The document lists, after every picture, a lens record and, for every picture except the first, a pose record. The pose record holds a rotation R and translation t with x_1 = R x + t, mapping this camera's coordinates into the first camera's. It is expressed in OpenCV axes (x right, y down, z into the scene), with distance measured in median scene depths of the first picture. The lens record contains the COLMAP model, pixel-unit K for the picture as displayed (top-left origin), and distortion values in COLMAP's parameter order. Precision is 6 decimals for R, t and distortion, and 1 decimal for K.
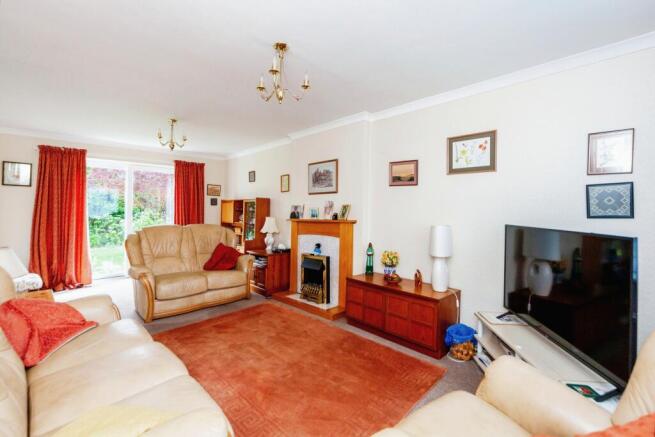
lens RADIAL K [[284.0, 0, 327.2], [0, 284.0, 209.1], [0, 0, 1]] dist [0.000538, 0.000801]
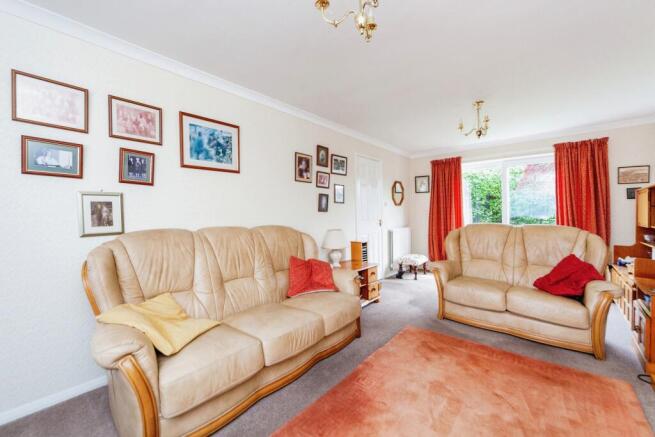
lens RADIAL K [[268.9, 0, 327.1], [0, 268.9, 215.8], [0, 0, 1]] dist [0.000225, 0.000008]
pose [[0.074487, 0.003888, -0.997214, 0.211259], [0.007802, 0.999960, 0.004481, 0.022778], [0.997191, -0.008114, 0.074453, 0.405946]]
